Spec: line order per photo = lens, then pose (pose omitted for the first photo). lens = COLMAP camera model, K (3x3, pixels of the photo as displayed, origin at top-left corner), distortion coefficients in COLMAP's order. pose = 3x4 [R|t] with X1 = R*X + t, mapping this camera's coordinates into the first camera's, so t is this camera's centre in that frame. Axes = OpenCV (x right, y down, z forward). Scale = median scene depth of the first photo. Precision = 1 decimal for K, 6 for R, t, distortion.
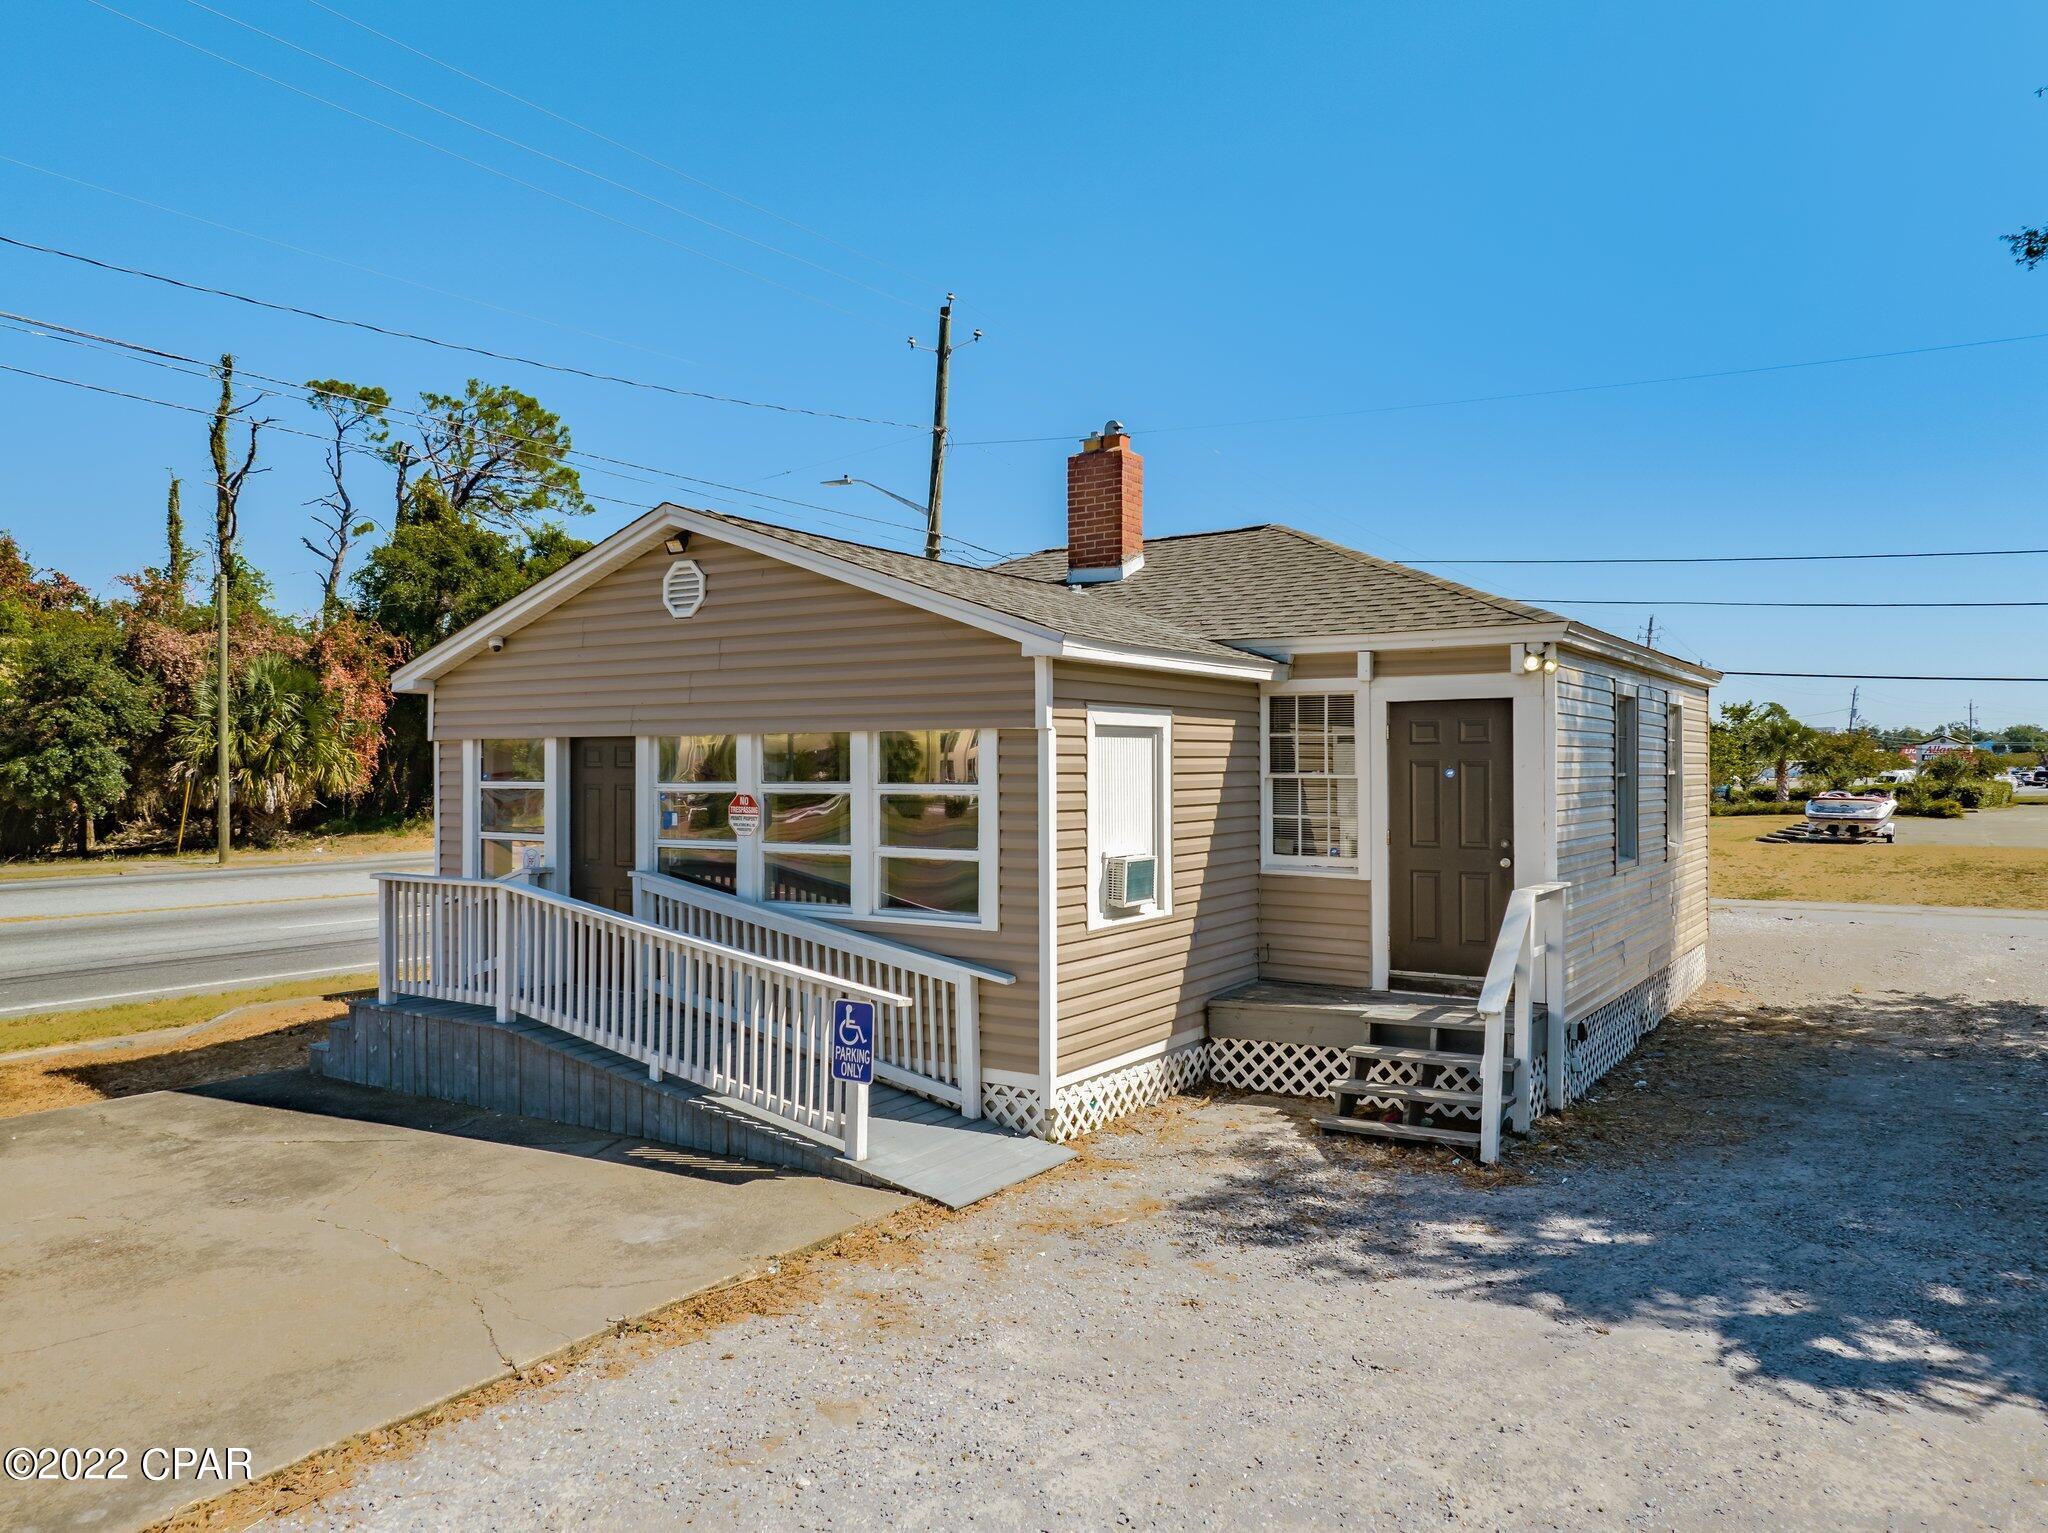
lens RADIAL K [[1428.9, 0, 1010.7], [0, 1428.9, 763.9], [0, 0, 1]] dist [0.000710, -0.001547]
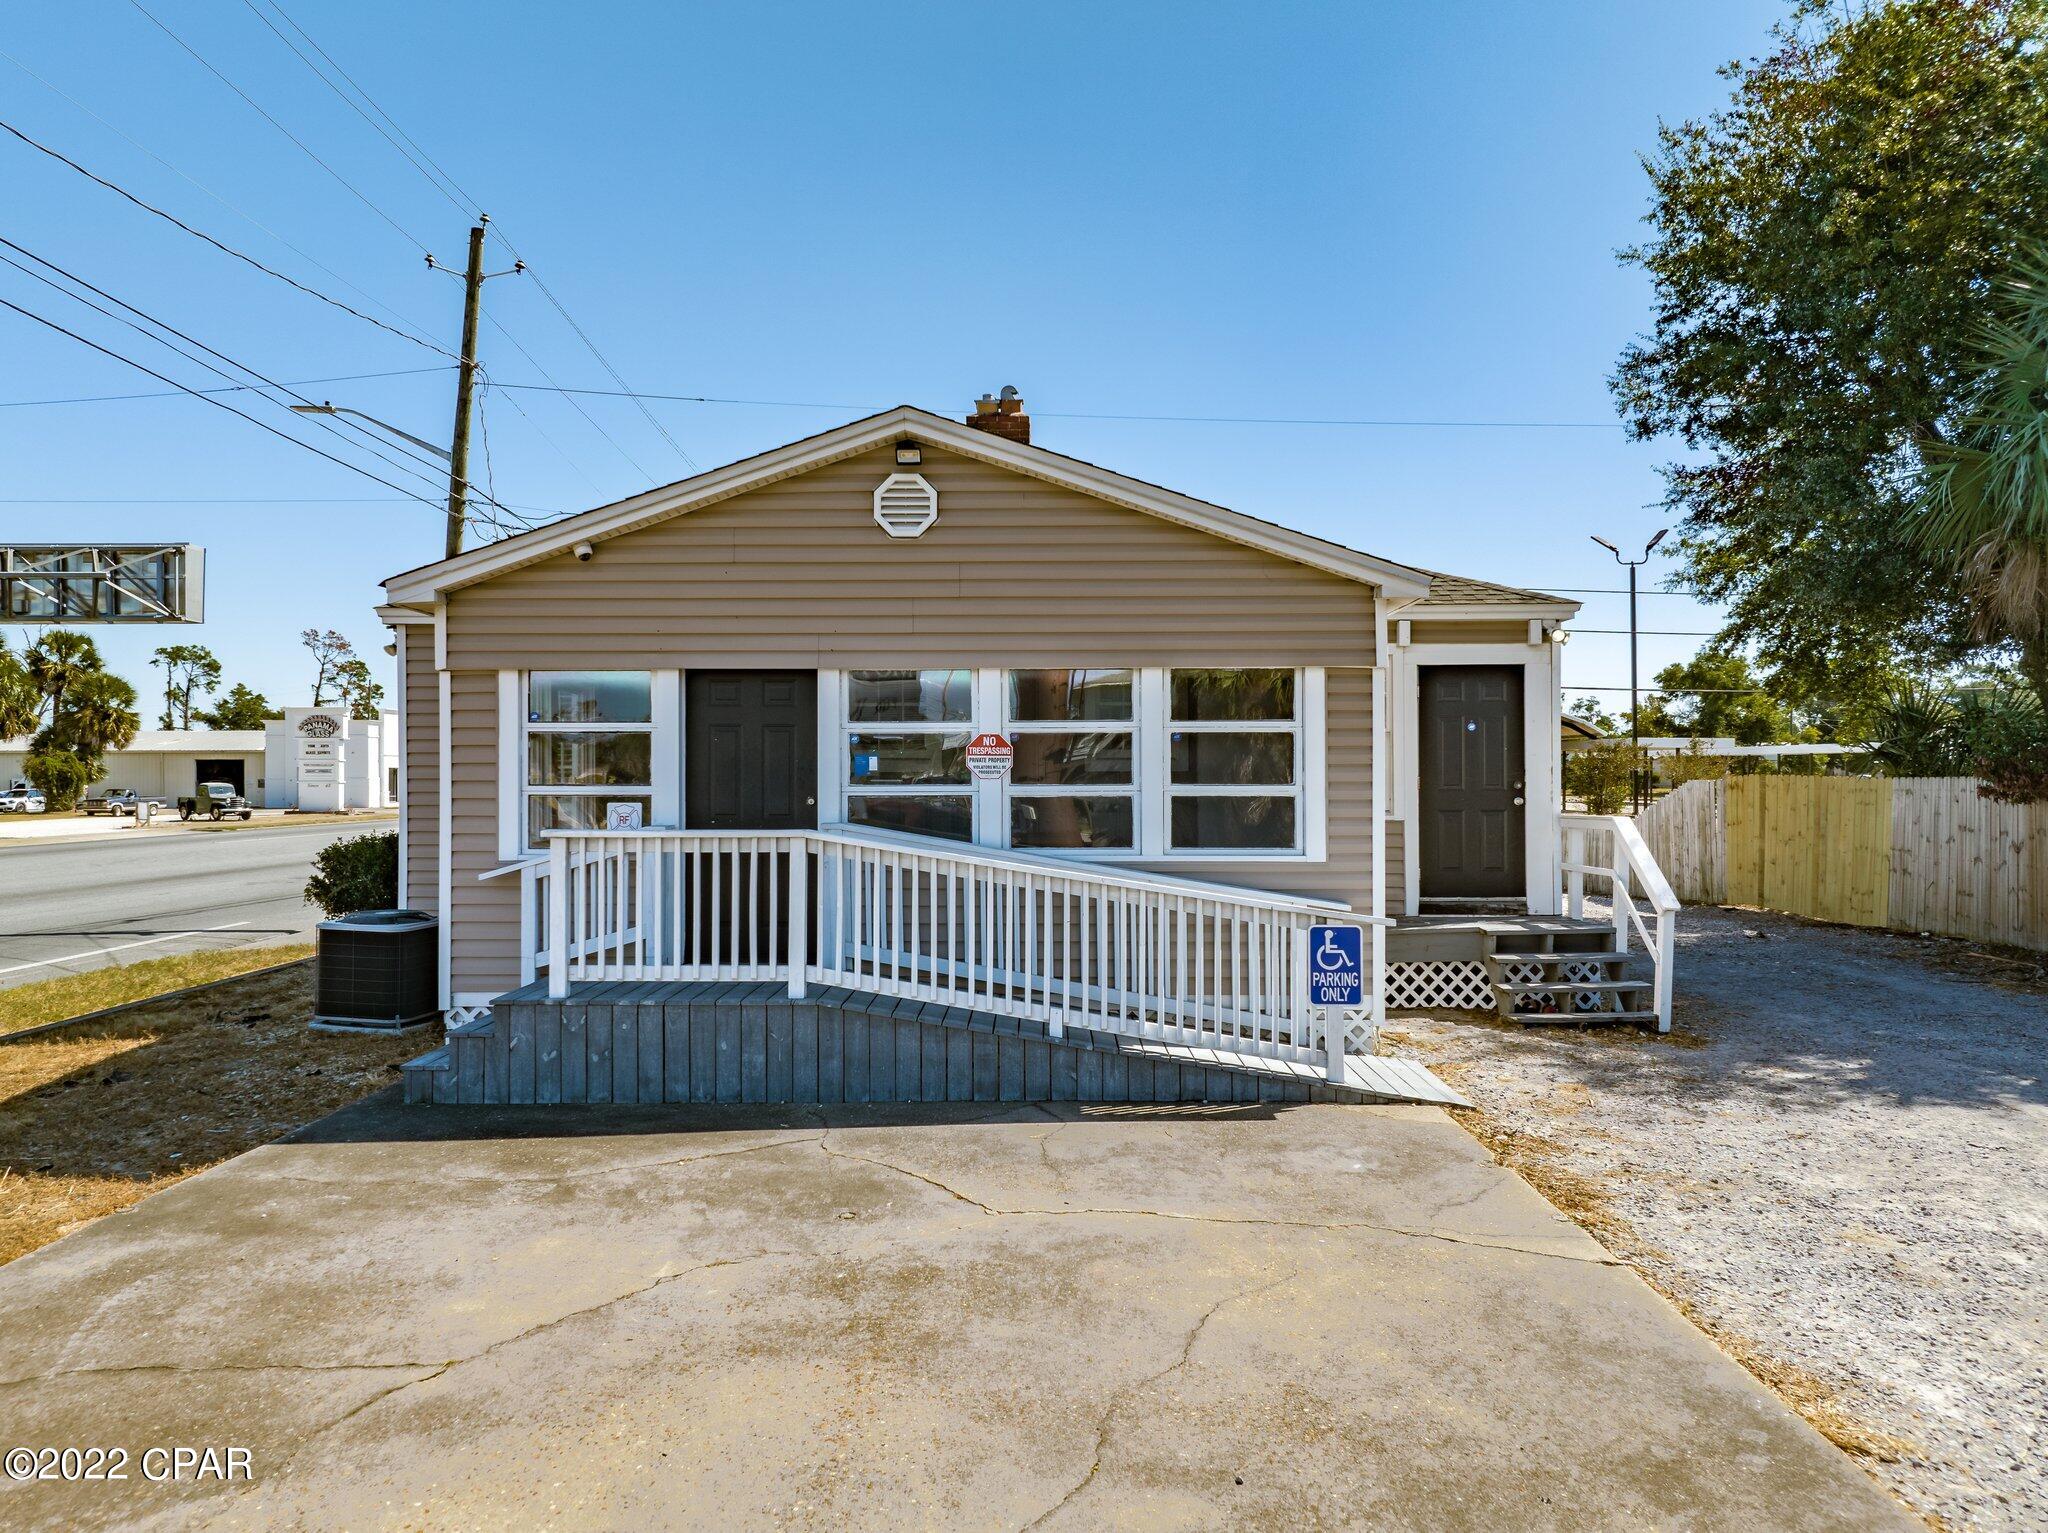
lens RADIAL K [[1428.9, 0, 1010.7], [0, 1428.9, 763.9], [0, 0, 1]] dist [0.000710, -0.001547]
pose [[0.844292, 0.004744, 0.535862, -0.706280], [-0.002229, 0.999983, -0.005340, 0.048214], [-0.535879, 0.003314, 0.844289, 0.226612]]
